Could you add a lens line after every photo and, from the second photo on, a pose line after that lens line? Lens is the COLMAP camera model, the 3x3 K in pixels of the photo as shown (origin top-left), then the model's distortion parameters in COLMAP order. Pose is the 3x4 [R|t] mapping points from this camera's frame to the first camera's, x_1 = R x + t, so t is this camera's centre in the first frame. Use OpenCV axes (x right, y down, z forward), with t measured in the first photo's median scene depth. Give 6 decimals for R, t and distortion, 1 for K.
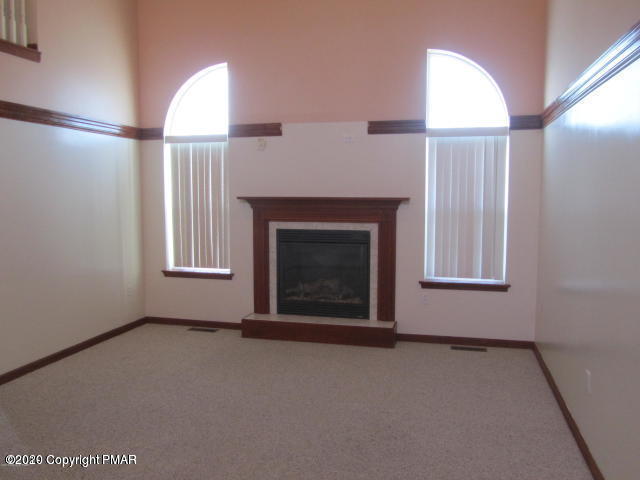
lens RADIAL K [[531.6, 0, 320.5], [0, 531.6, 240.5], [0, 0, 1]] dist [-0.035849, 0.009929]
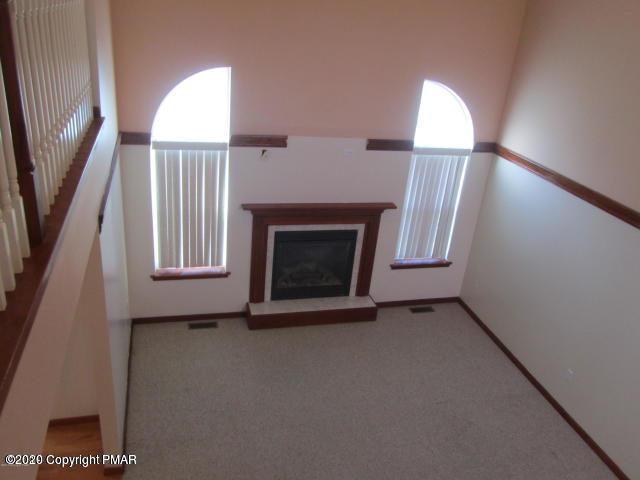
lens RADIAL K [[531.6, 0, 320.5], [0, 531.6, 240.5], [0, 0, 1]] dist [-0.035849, 0.009929]
pose [[0.864820, -0.129791, 0.485016, -0.531126], [-0.048650, 0.939802, 0.338240, -0.375389], [-0.499719, -0.316113, 0.806445, 0.085820]]
